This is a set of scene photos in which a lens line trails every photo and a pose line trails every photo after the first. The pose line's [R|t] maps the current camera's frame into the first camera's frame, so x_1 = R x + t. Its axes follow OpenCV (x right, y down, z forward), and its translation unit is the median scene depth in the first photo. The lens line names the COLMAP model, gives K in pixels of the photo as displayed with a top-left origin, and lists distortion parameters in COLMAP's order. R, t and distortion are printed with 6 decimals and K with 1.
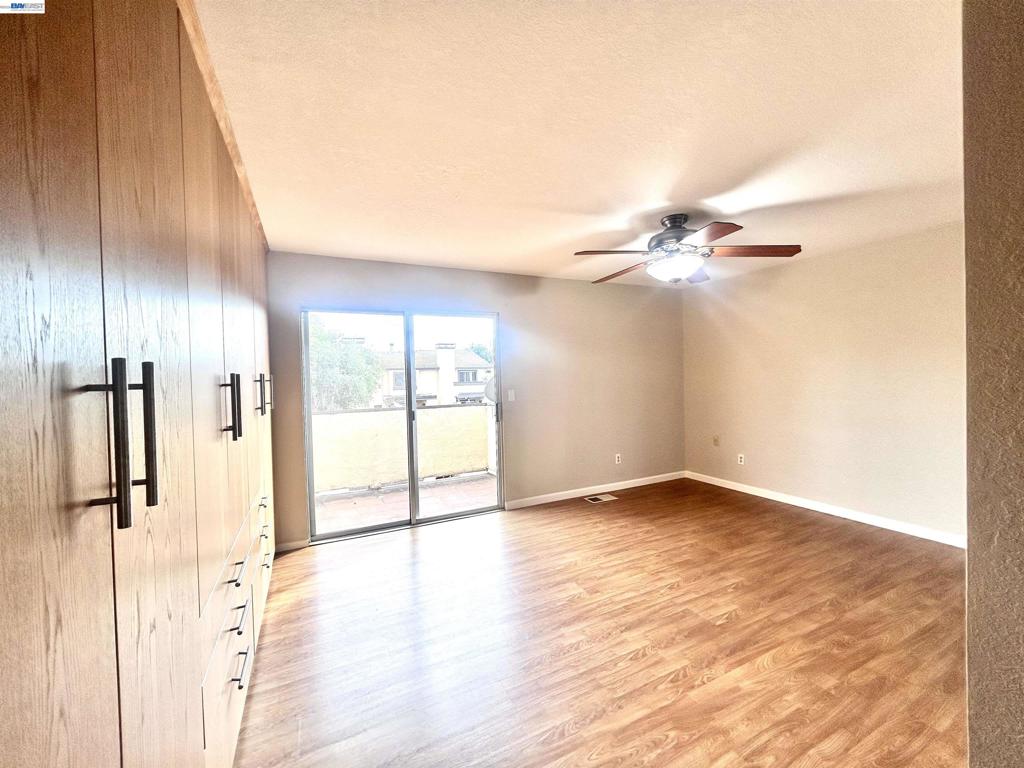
lens RADIAL K [[410.6, 0, 511.0], [0, 410.6, 382.9], [0, 0, 1]] dist [-0.000853, -0.000113]
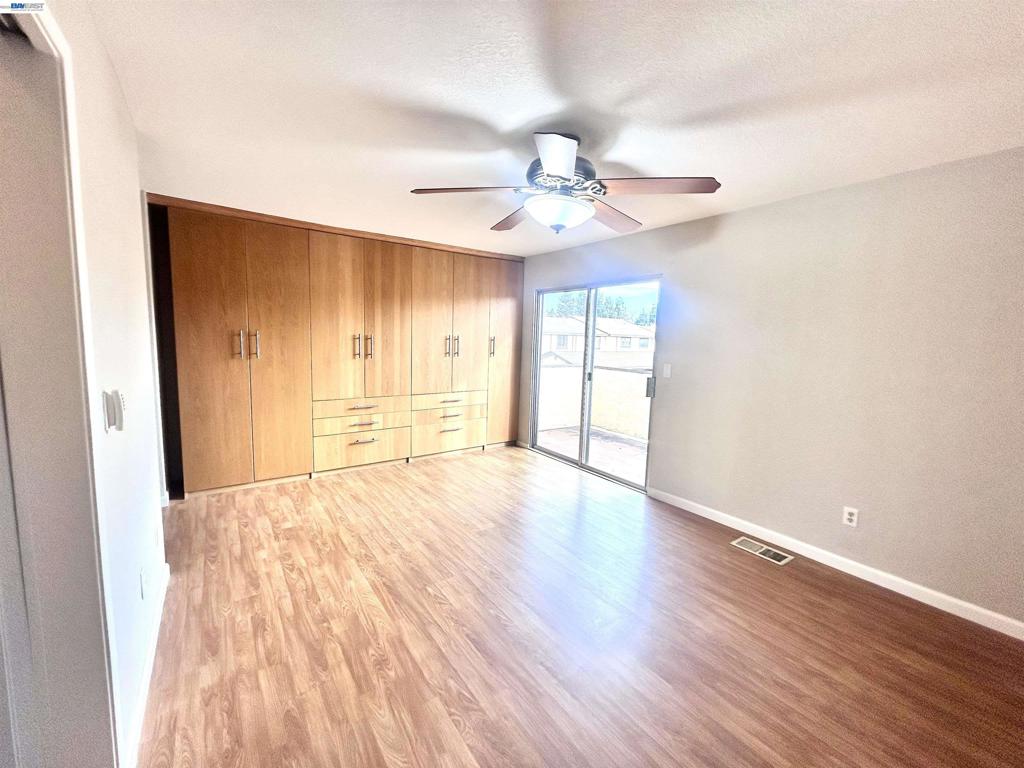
lens RADIAL K [[410.6, 0, 511.0], [0, 410.6, 382.9], [0, 0, 1]] dist [-0.000853, -0.000113]
pose [[0.169998, 0.142262, -0.975122, 1.226842], [-0.050908, 0.989471, 0.135480, -0.069013], [0.984129, 0.026610, 0.175450, 0.832307]]
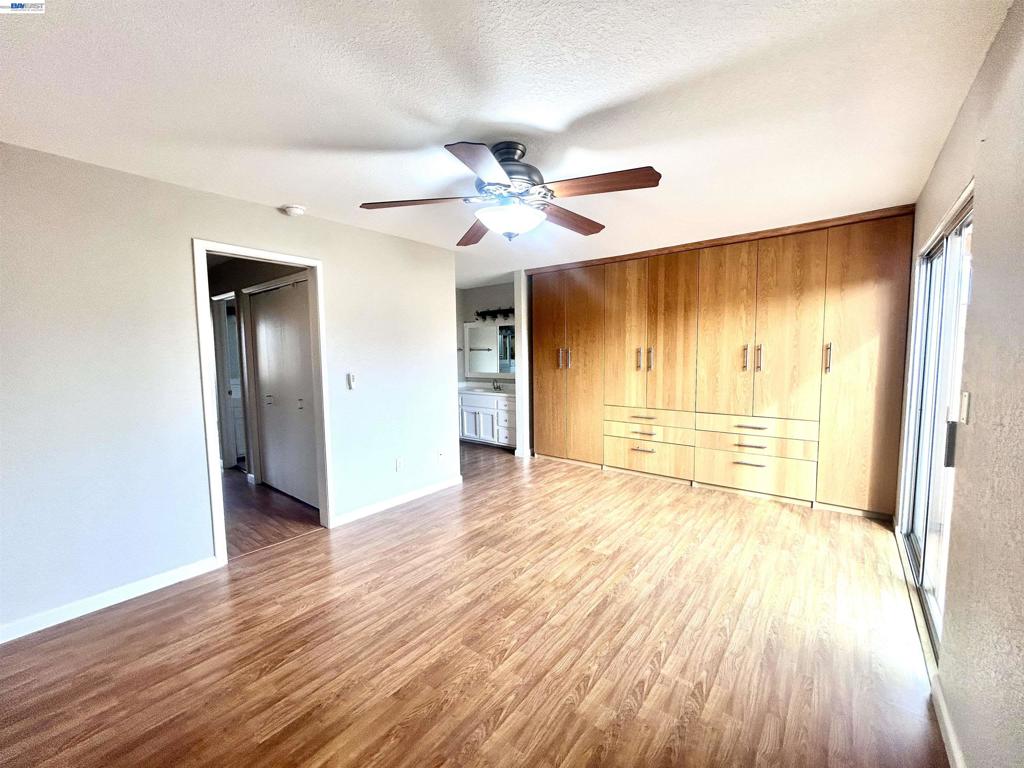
lens RADIAL K [[408.0, 0, 512.0], [0, 408.0, 384.0], [0, 0, 1]] dist [-0.000635, -0.012908]
pose [[-0.905793, 0.073320, -0.417328, 0.767638], [0.031615, 0.993864, 0.105993, -0.056876], [0.422538, 0.082814, -0.902554, 1.791886]]
